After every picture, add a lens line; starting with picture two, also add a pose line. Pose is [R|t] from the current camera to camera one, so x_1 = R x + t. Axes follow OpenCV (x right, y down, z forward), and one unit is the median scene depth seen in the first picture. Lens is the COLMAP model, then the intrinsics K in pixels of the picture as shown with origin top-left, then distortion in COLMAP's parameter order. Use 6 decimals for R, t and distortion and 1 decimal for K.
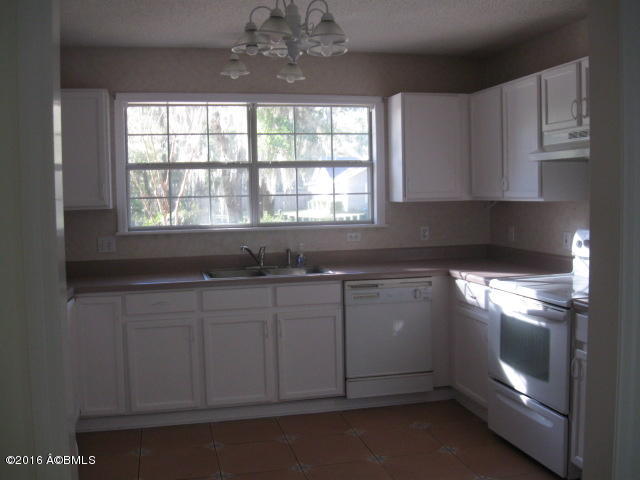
lens RADIAL K [[642.3, 0, 319.4], [0, 642.3, 240.4], [0, 0, 1]] dist [-0.075065, 0.000000]
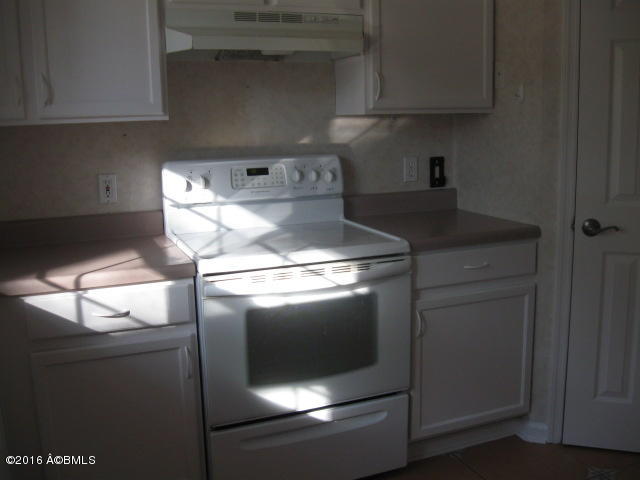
lens RADIAL K [[642.3, 0, 314.8], [0, 642.3, 234.1], [0, 0, 1]] dist [-0.075065, 0.000000]
pose [[-0.124364, -0.156215, 0.979863, -0.299687], [0.096123, 0.980987, 0.168594, -0.049217], [-0.987570, 0.115155, -0.106984, 1.045382]]
